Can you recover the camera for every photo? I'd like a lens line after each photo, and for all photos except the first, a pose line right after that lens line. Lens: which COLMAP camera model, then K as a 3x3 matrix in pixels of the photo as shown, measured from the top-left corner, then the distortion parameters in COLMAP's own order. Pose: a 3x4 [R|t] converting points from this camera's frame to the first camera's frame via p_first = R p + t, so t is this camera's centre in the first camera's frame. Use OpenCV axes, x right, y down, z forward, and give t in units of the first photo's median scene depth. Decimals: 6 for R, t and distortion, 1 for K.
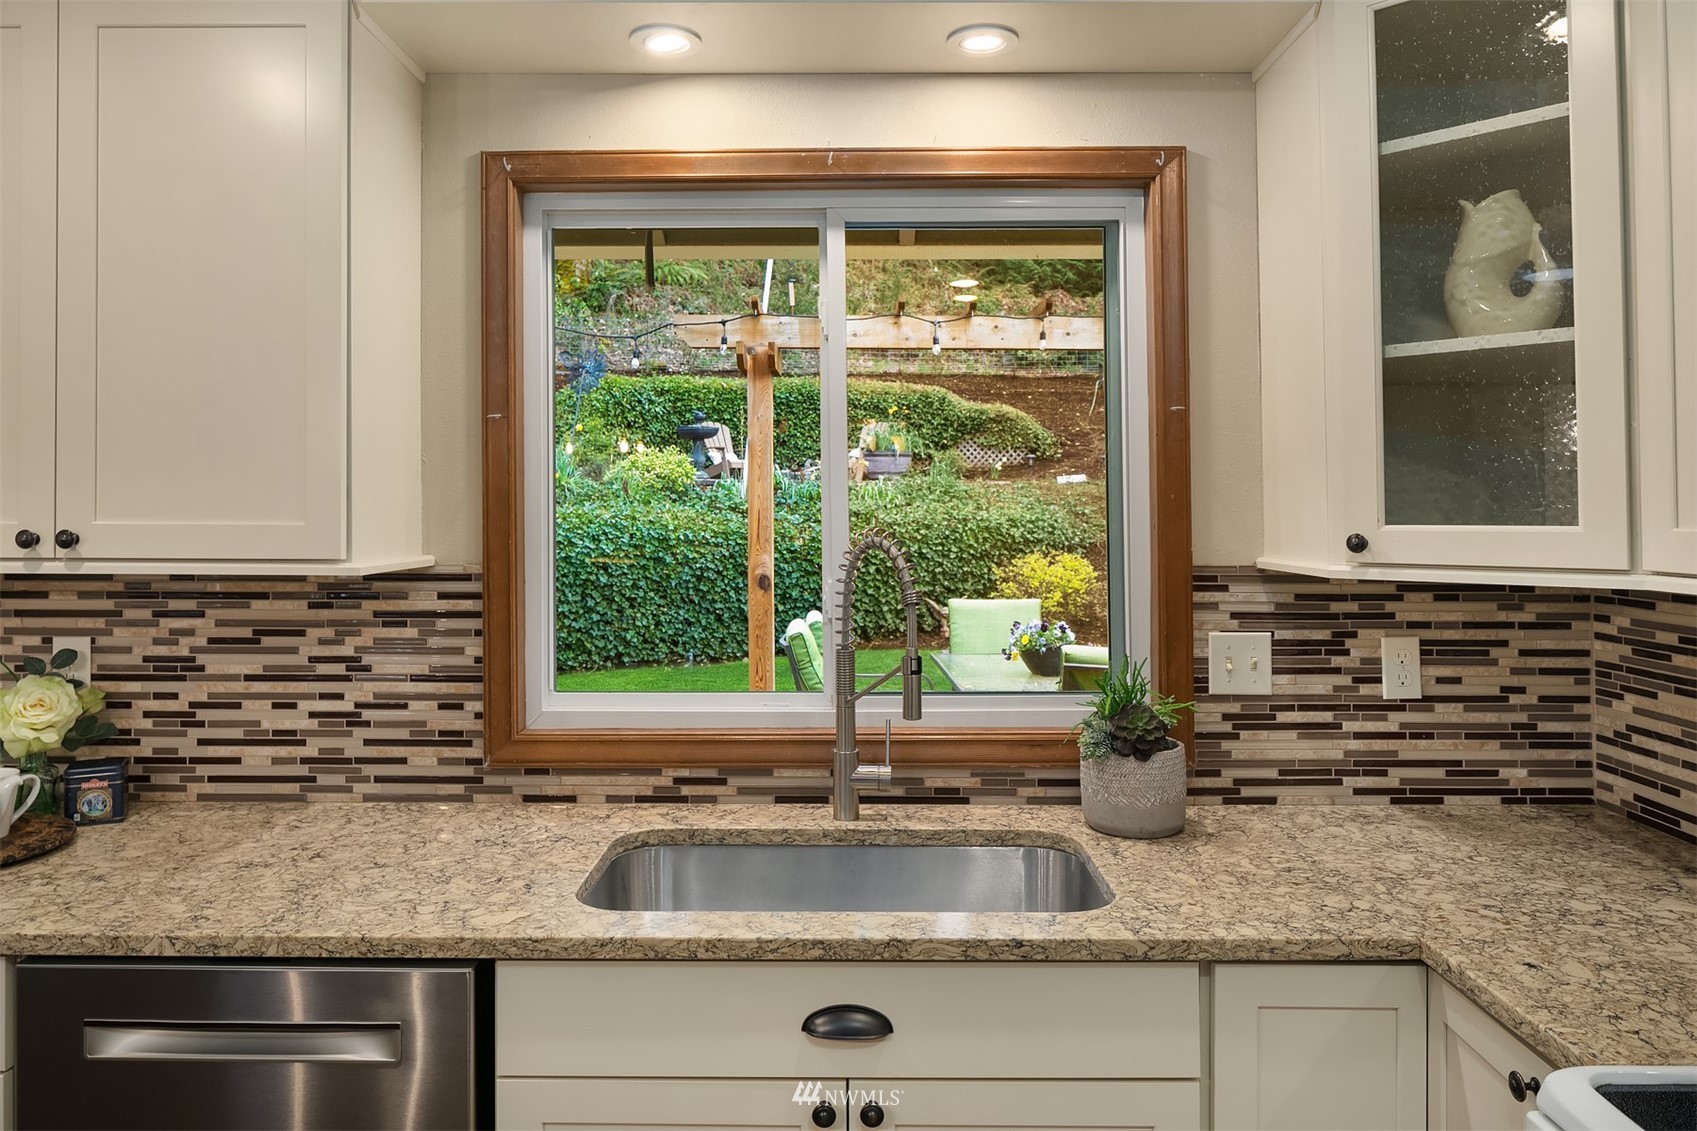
lens RADIAL K [[1183.6, 0, 857.2], [0, 1183.6, 518.0], [0, 0, 1]] dist [-0.011162, 0.008795]
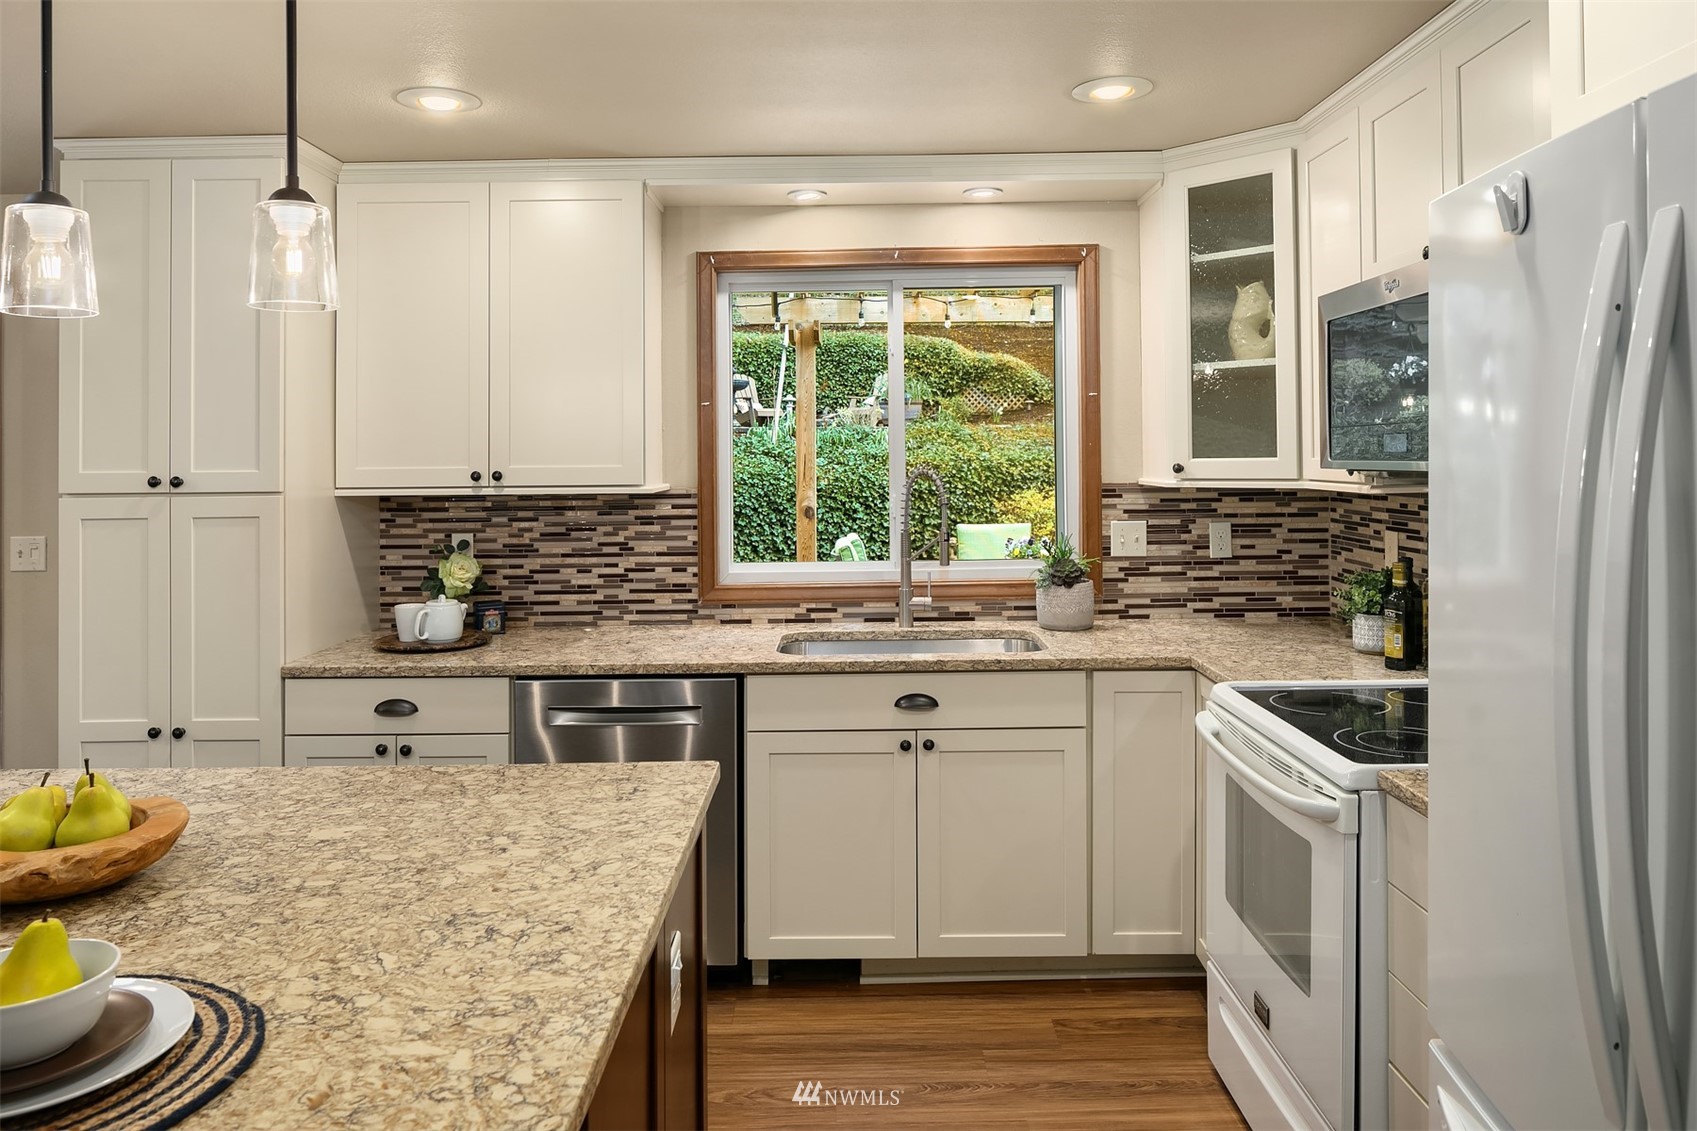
lens RADIAL K [[1183.6, 0, 829.1], [0, 1183.6, 602.8], [0, 0, 1]] dist [-0.011162, 0.008795]
pose [[0.999570, -0.011145, -0.027140, -0.075407], [0.014300, 0.992795, 0.118972, 0.001594], [0.025619, -0.119309, 0.992527, -0.765997]]
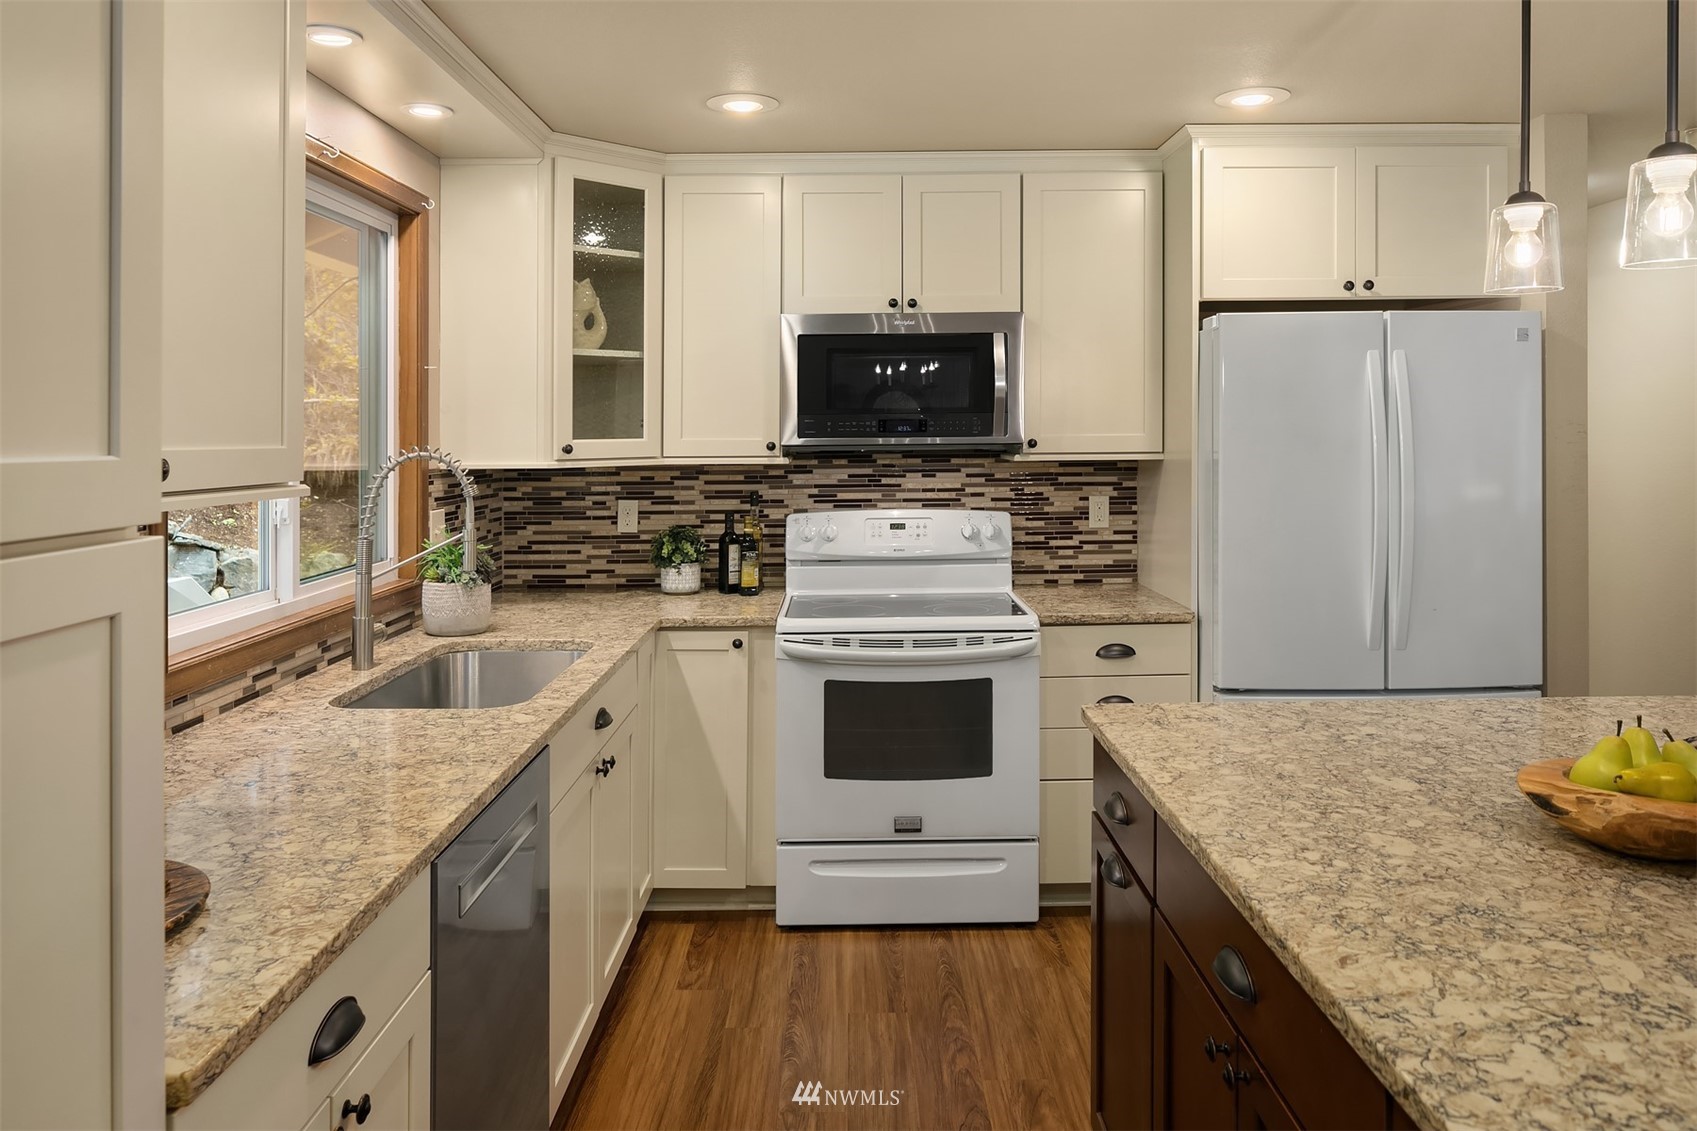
lens RADIAL K [[1183.6, 0, 829.6], [0, 1183.6, 624.7], [0, 0, 1]] dist [-0.011162, 0.008795]
pose [[-0.005709, -0.160795, 0.986971, -1.277678], [0.012538, 0.986898, 0.160855, -0.001460], [-0.999905, 0.013293, -0.003618, 0.468585]]
